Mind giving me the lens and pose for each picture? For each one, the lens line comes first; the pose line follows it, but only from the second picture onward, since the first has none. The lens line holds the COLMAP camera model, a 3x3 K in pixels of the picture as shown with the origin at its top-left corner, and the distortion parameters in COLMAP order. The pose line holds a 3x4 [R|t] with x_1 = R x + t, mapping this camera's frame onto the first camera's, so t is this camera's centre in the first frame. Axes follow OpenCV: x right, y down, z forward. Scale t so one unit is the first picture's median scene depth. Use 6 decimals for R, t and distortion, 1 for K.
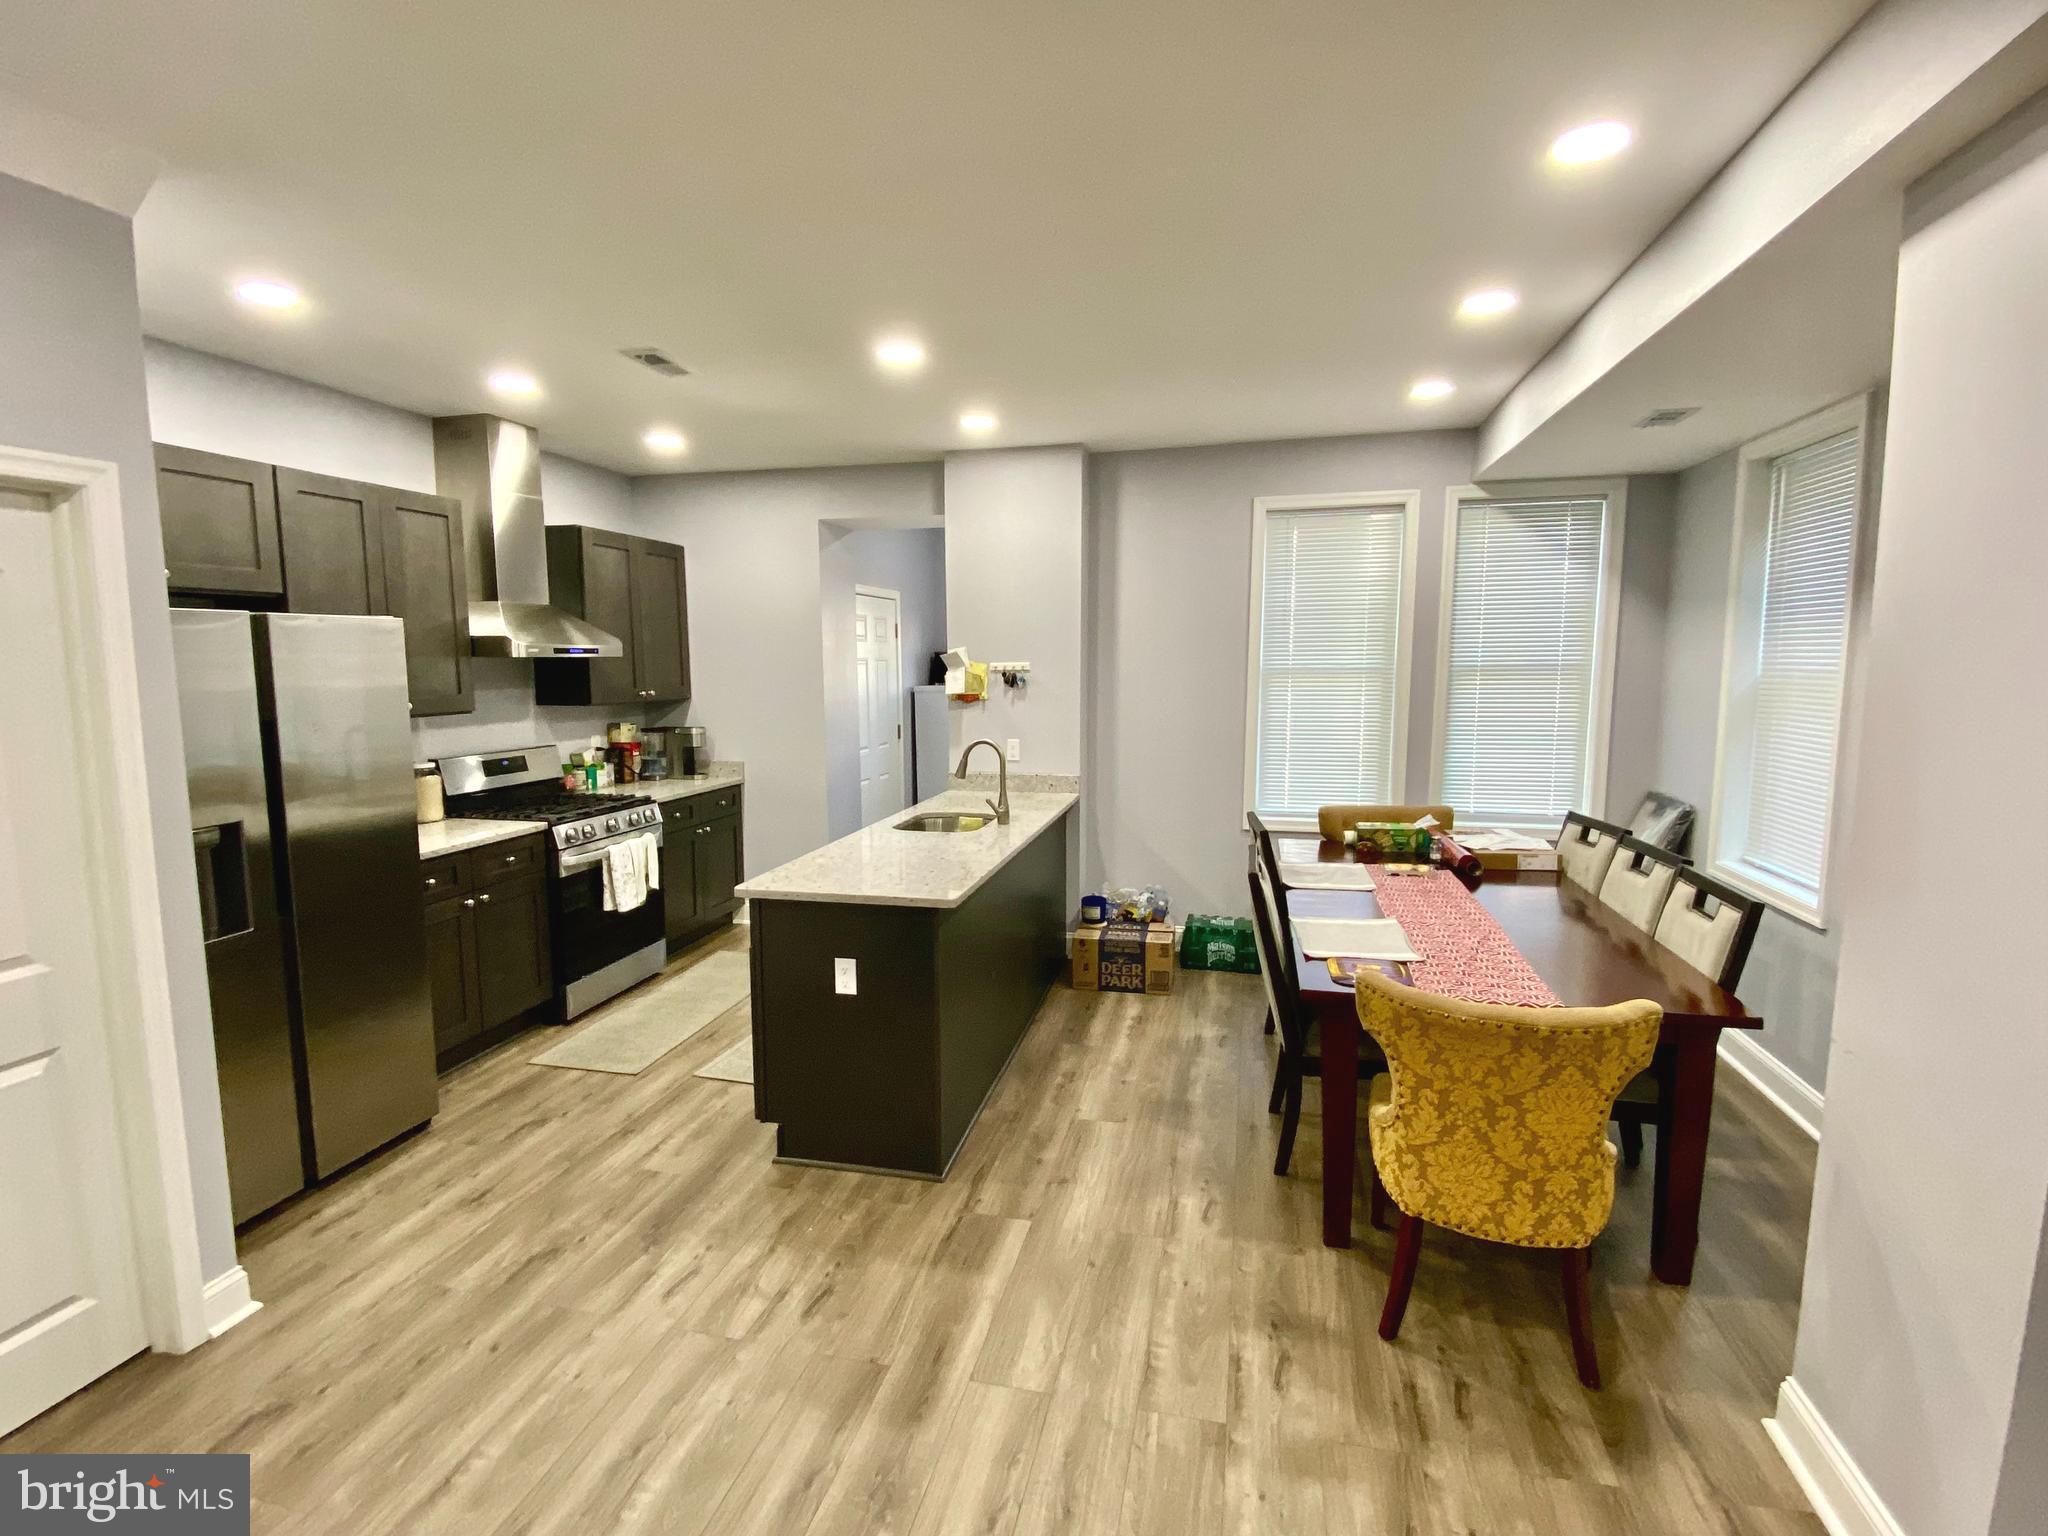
lens RADIAL K [[1003.1, 0, 1035.5], [0, 1003.1, 769.6], [0, 0, 1]] dist [0.026339, -0.008319]
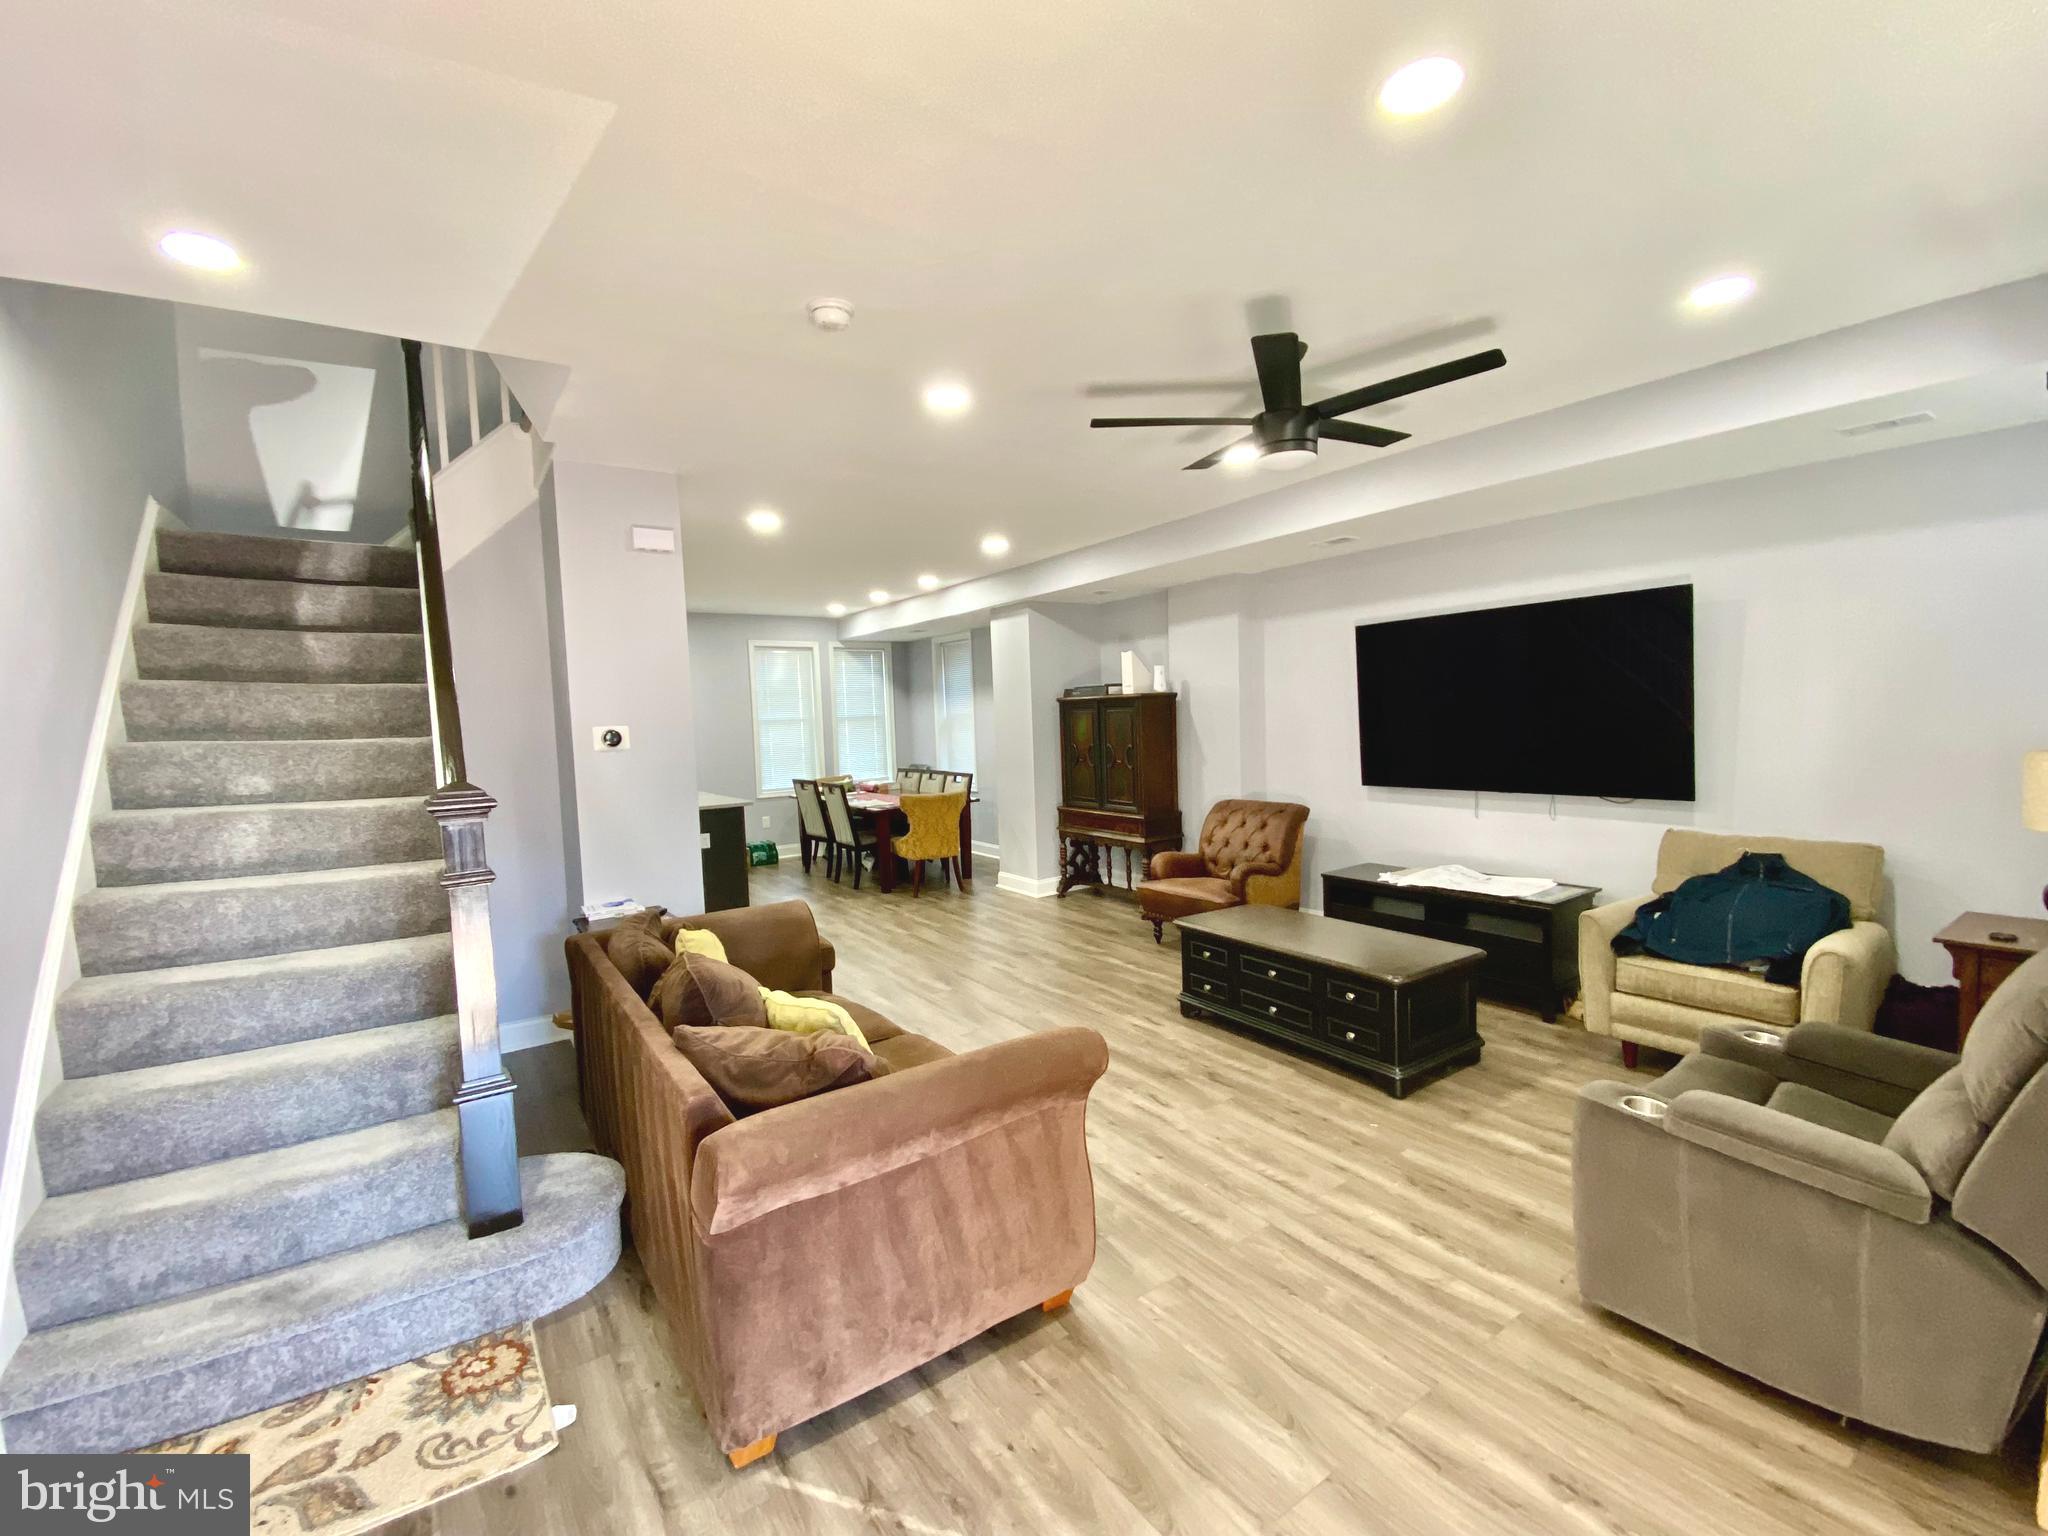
lens RADIAL K [[883.3, 0, 1016.7], [0, 883.3, 775.8], [0, 0, 1]] dist [0.001569, 0.000045]
pose [[0.695781, -0.065404, 0.715270, -0.910433], [0.111664, 0.993587, -0.017768, 0.135921], [-0.709521, 0.092232, 0.698622, -0.845662]]
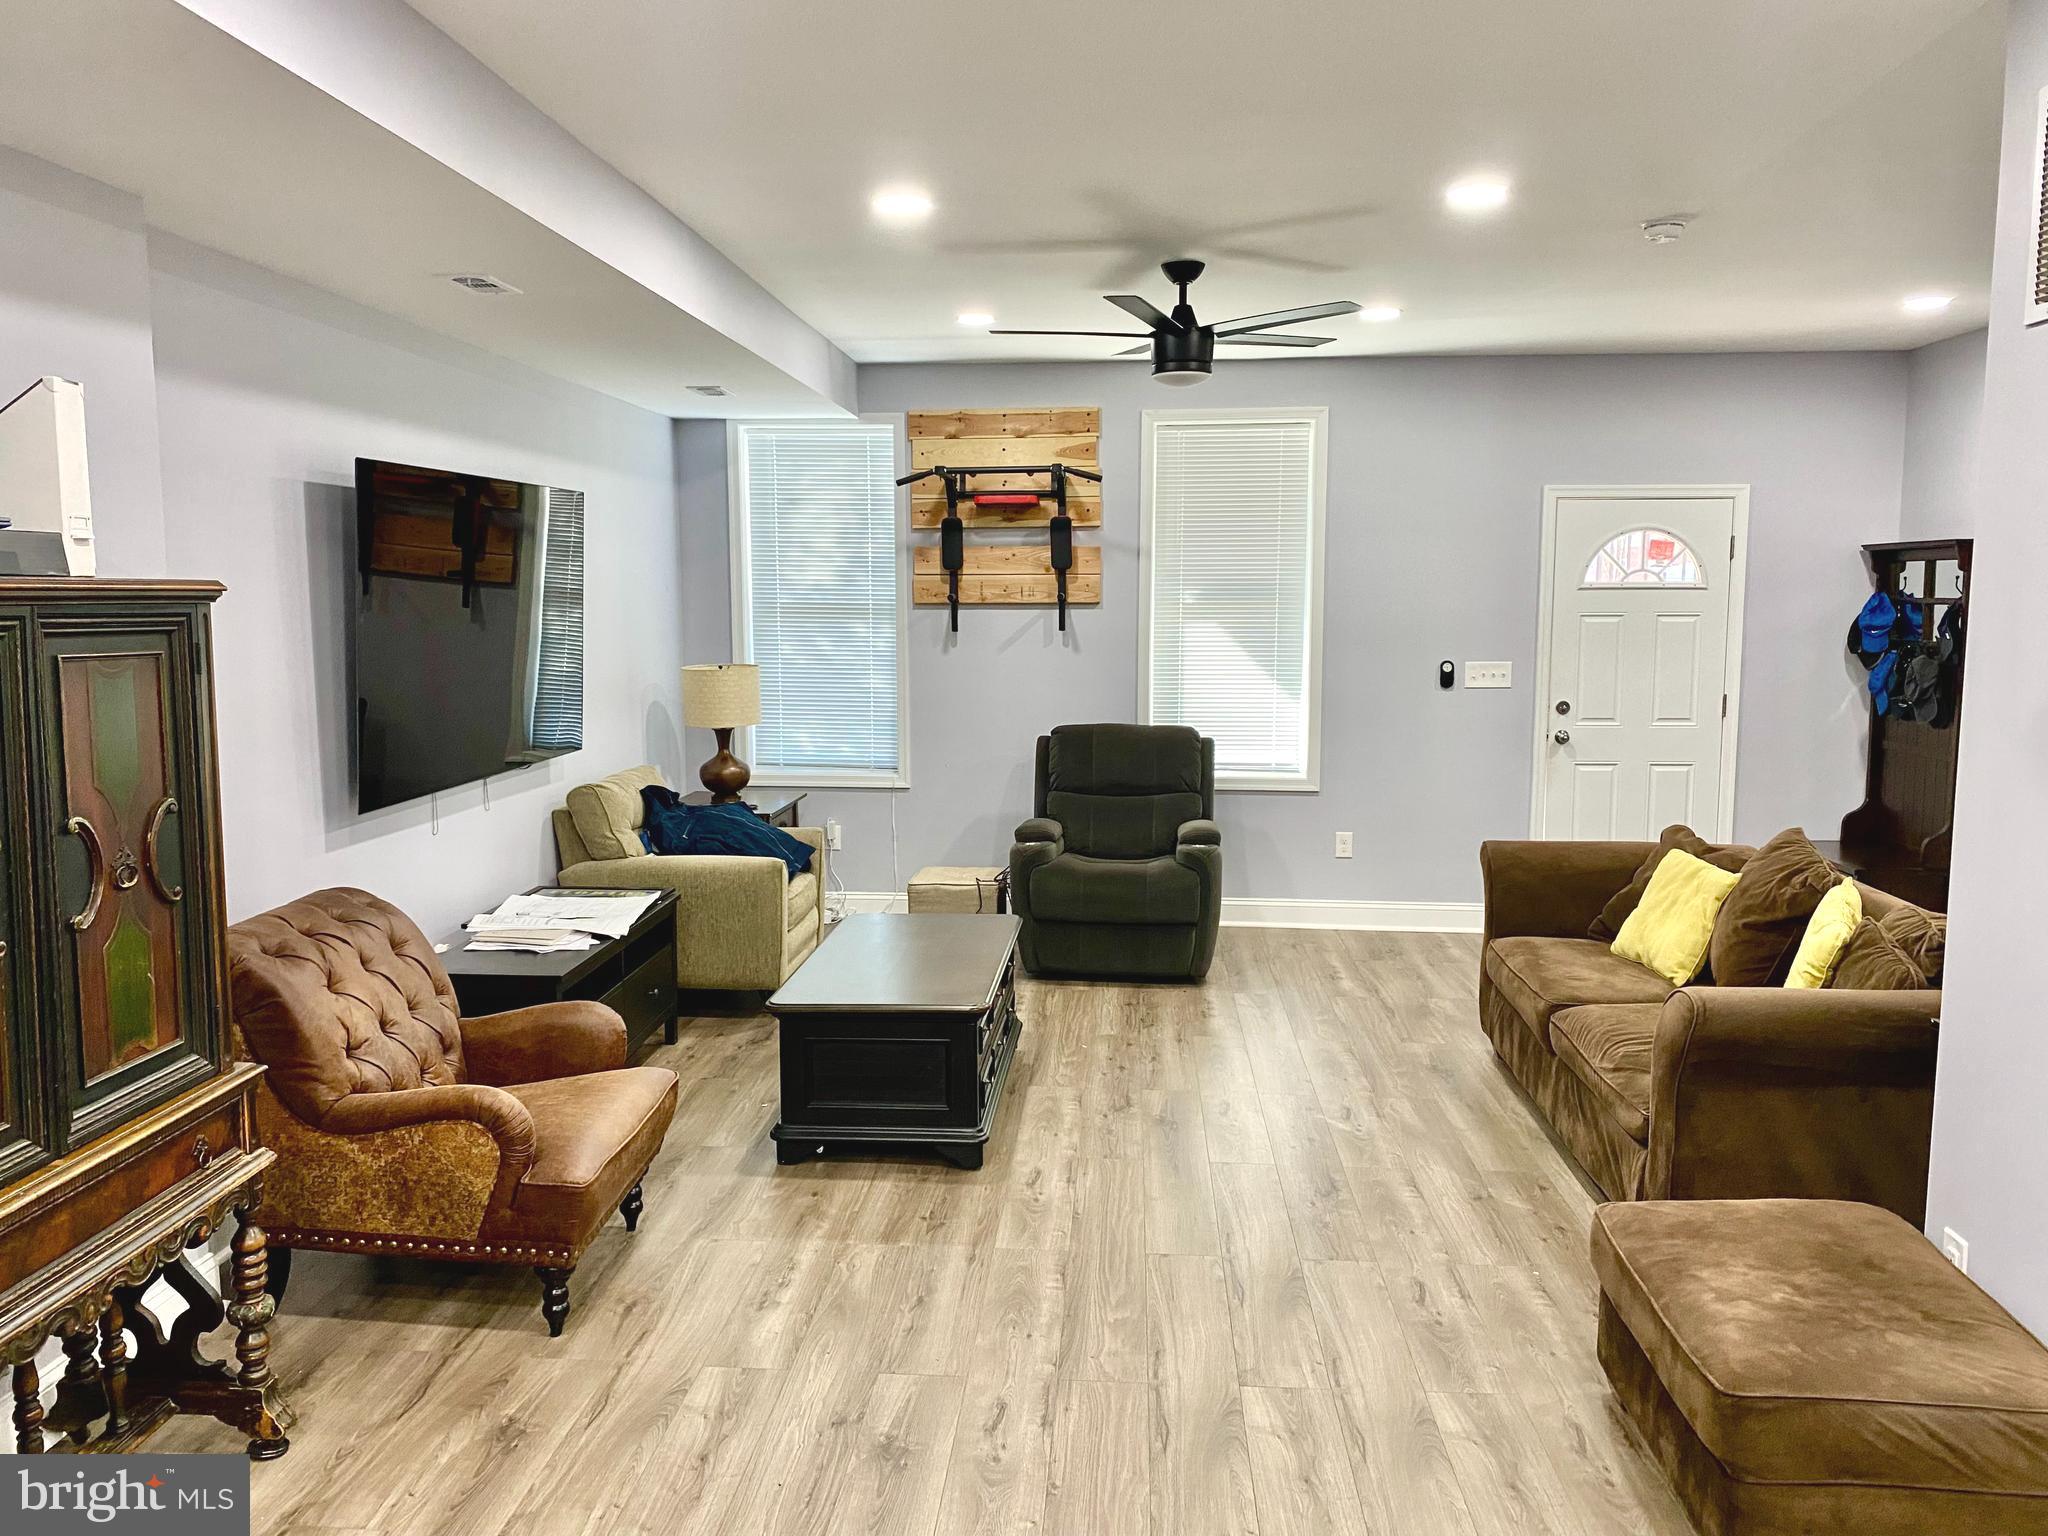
lens RADIAL K [[1587.6, 0, 1016.9], [0, 1587.6, 763.5], [0, 0, 1]] dist [0.073209, -0.053843]
pose [[-0.989395, 0.026911, -0.142738, 0.087010], [-0.005564, 0.974946, 0.222372, -0.087049], [0.145146, 0.220808, -0.964457, 0.770187]]
